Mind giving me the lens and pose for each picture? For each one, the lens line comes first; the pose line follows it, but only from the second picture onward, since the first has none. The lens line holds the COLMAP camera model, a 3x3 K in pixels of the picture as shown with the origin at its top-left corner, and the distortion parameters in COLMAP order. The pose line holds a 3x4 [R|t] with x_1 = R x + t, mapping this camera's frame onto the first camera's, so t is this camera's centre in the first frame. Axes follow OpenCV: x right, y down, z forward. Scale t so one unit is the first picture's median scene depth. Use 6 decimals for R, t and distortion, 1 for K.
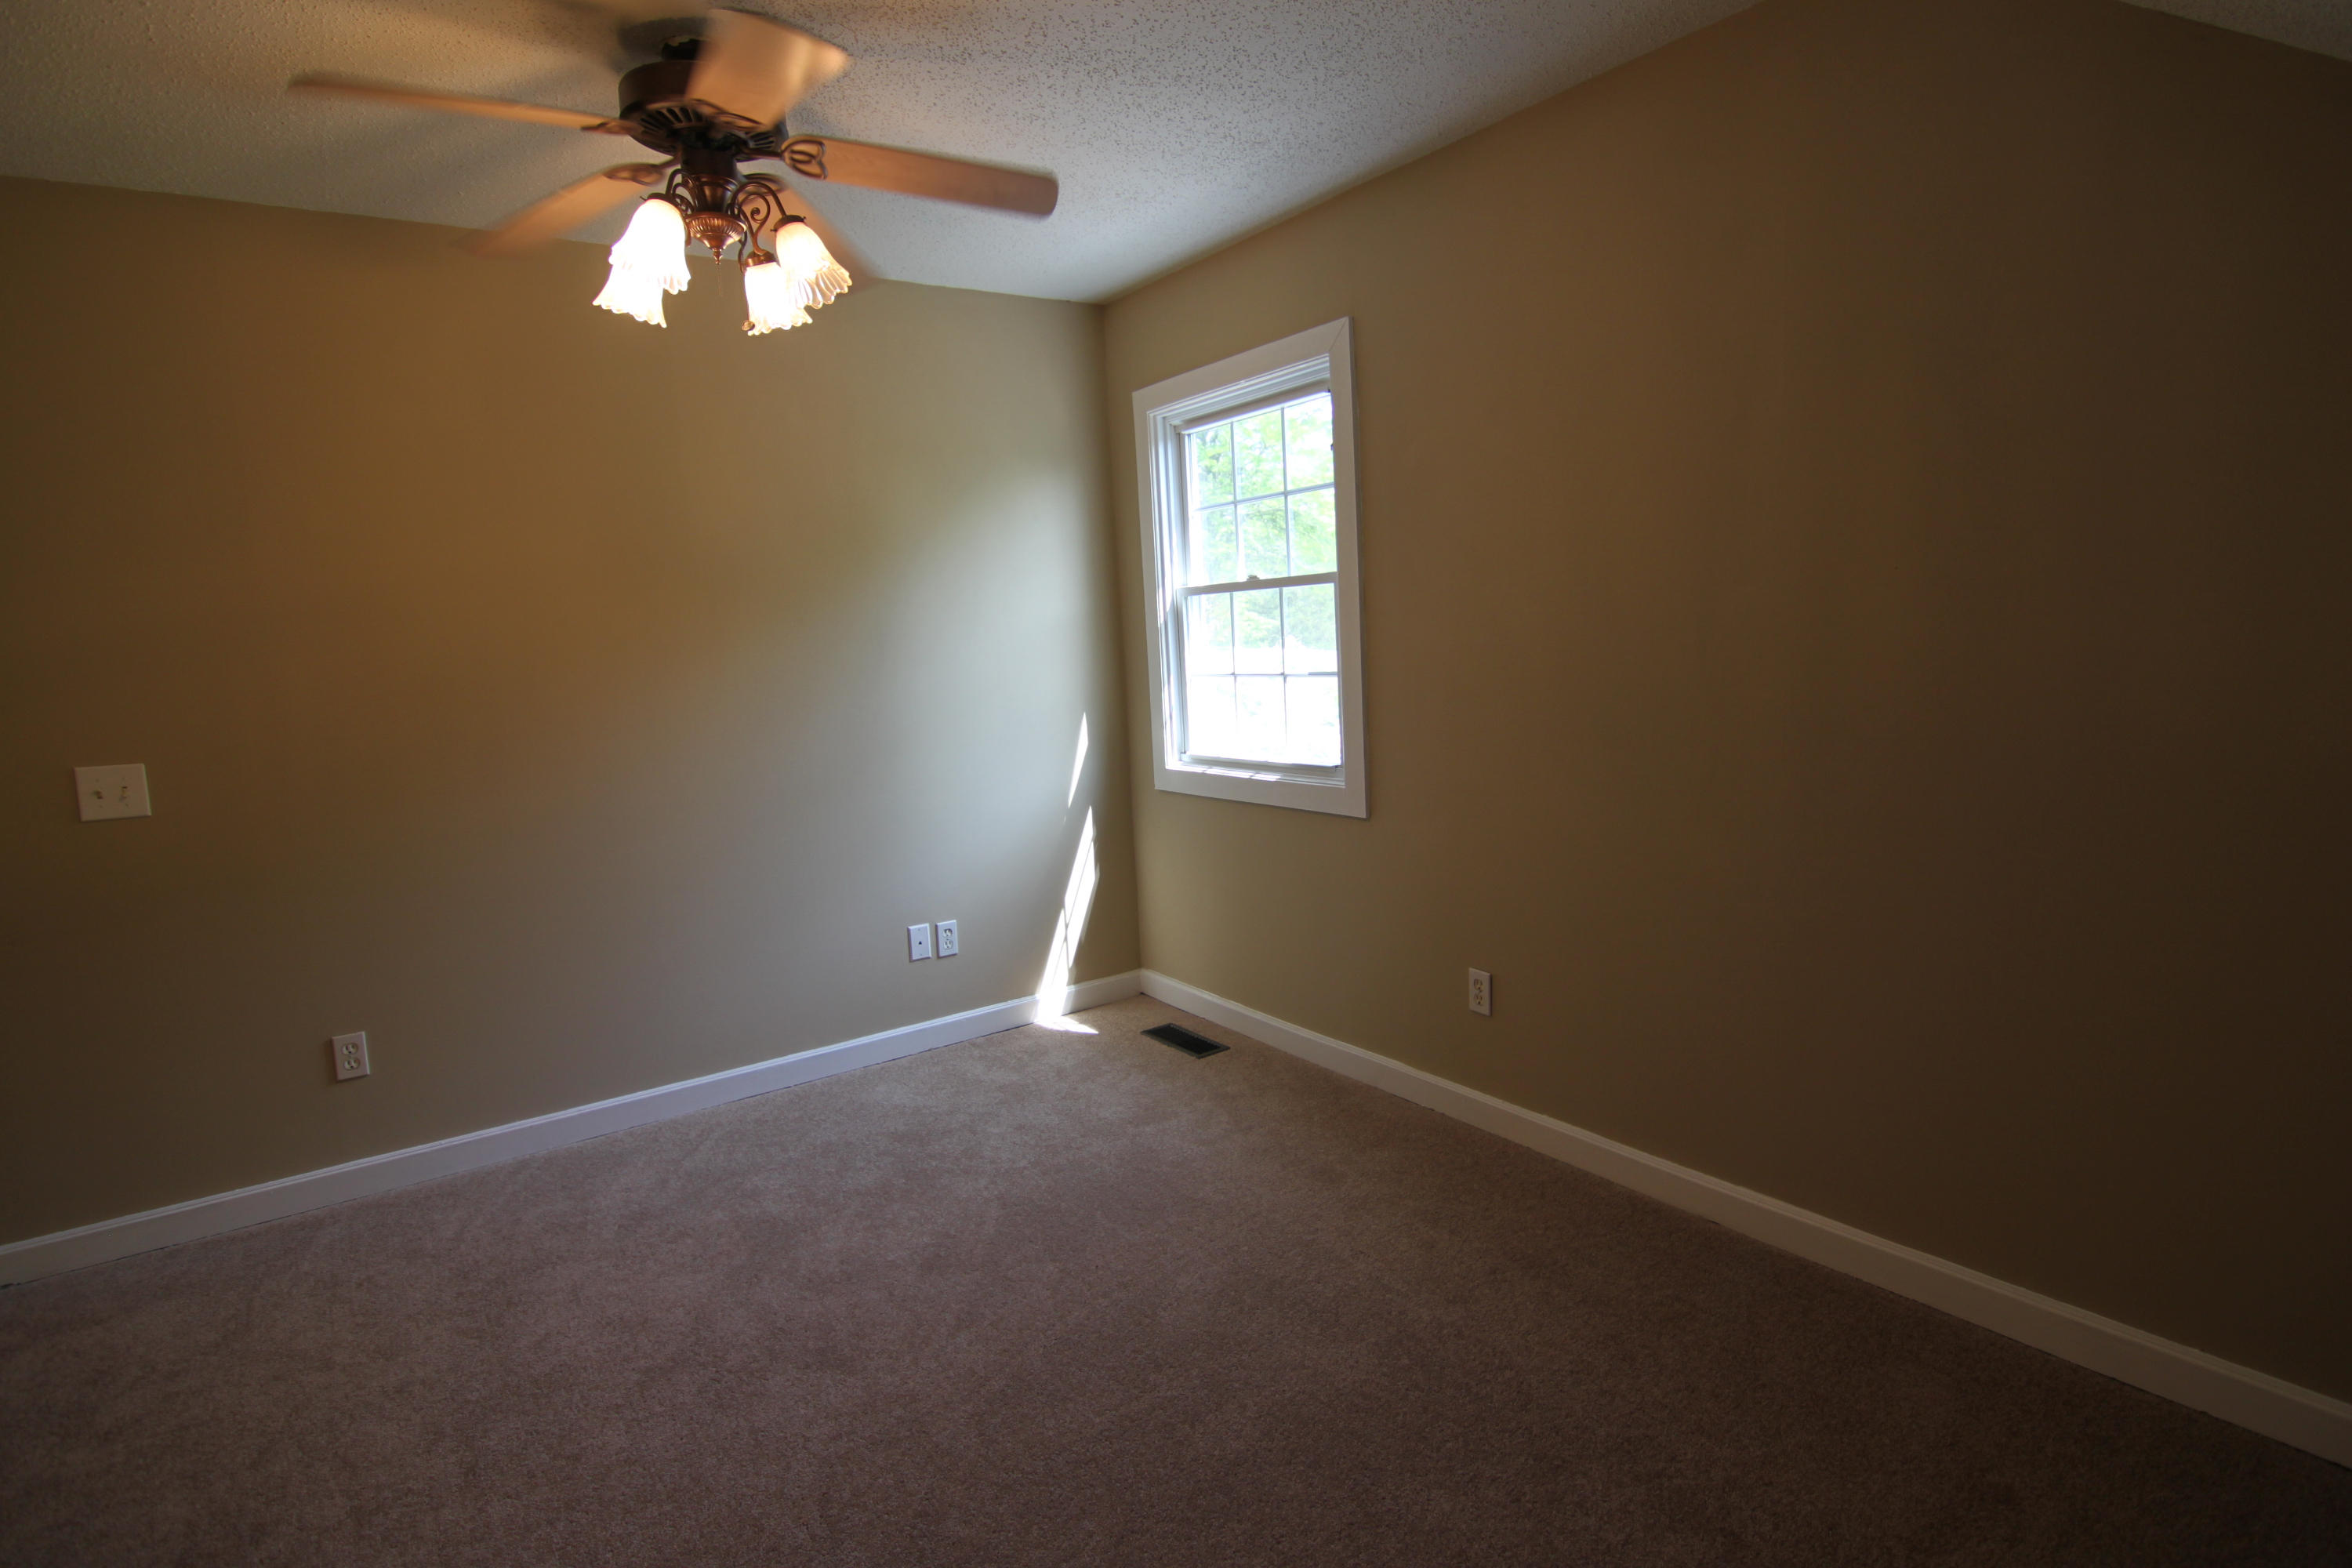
lens RADIAL K [[1184.7, 0, 1176.0], [0, 1184.7, 784.0], [0, 0, 1]] dist [0.002201, -0.028637]
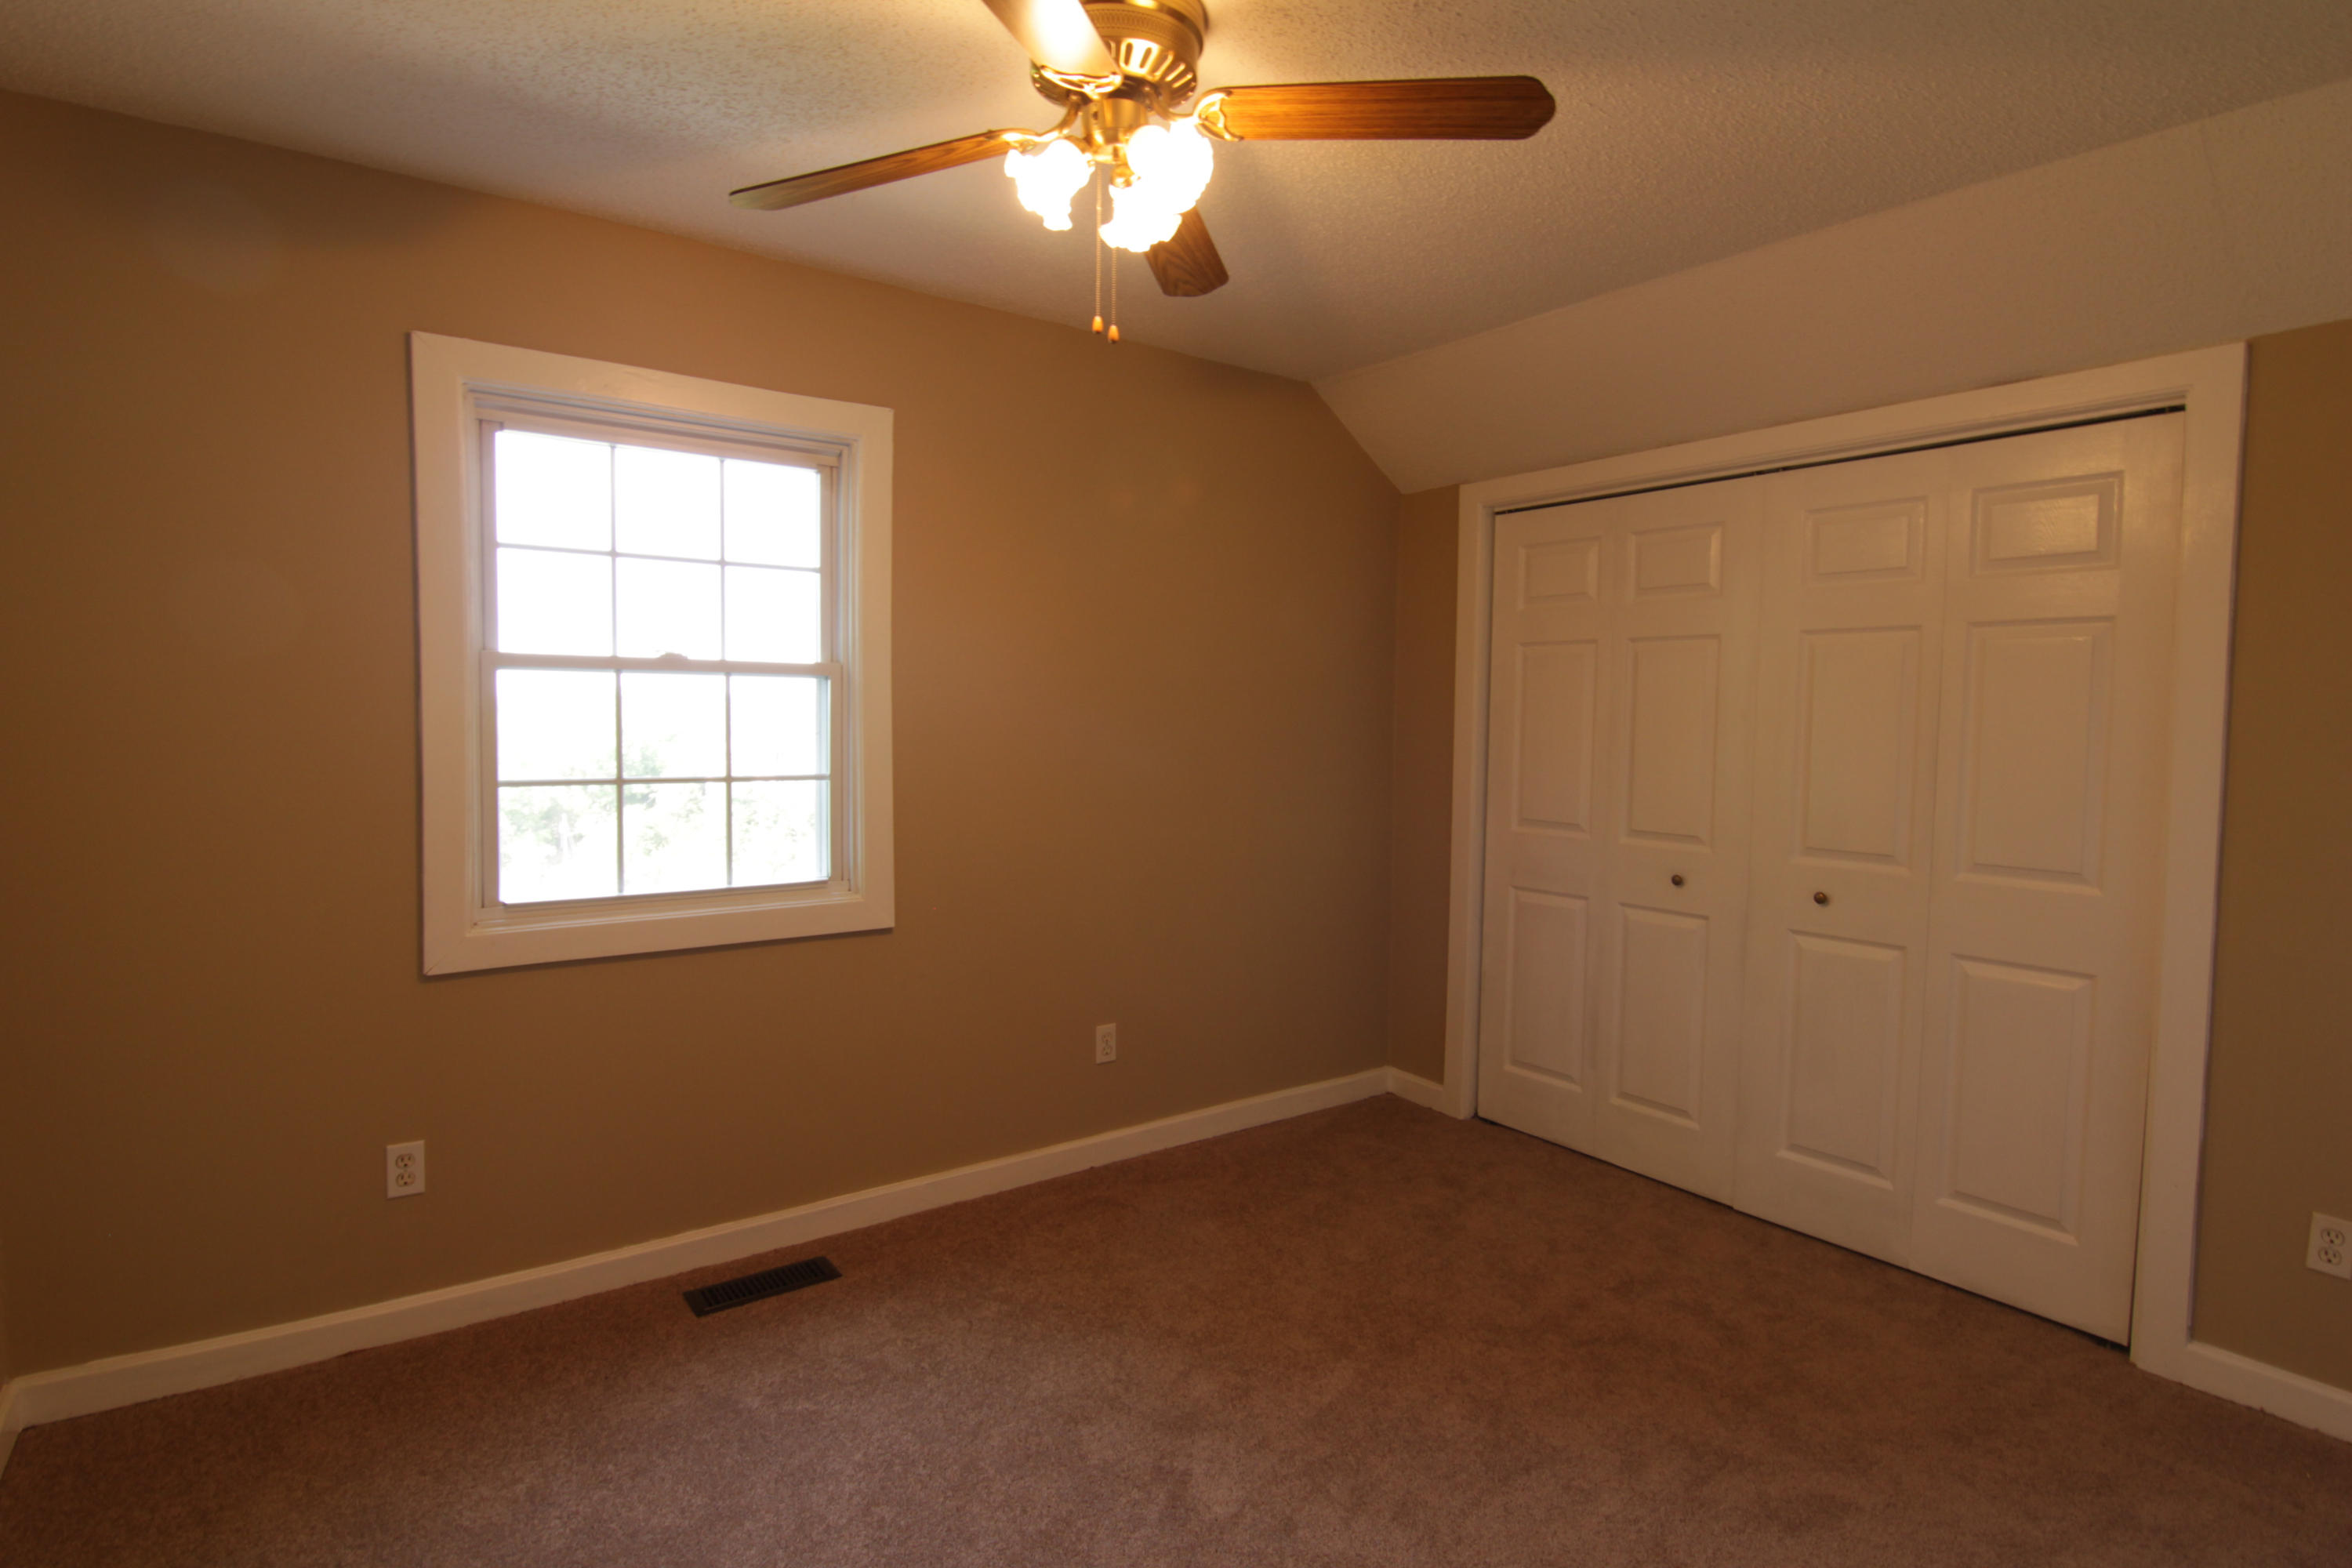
lens RADIAL K [[1184.7, 0, 1176.0], [0, 1184.7, 784.0], [0, 0, 1]] dist [0.002201, -0.028637]
pose [[-0.006088, 0.001210, 0.999981, -0.722372], [0.128584, 0.991699, -0.000417, -0.053227], [-0.991680, 0.128579, -0.006193, 0.725890]]
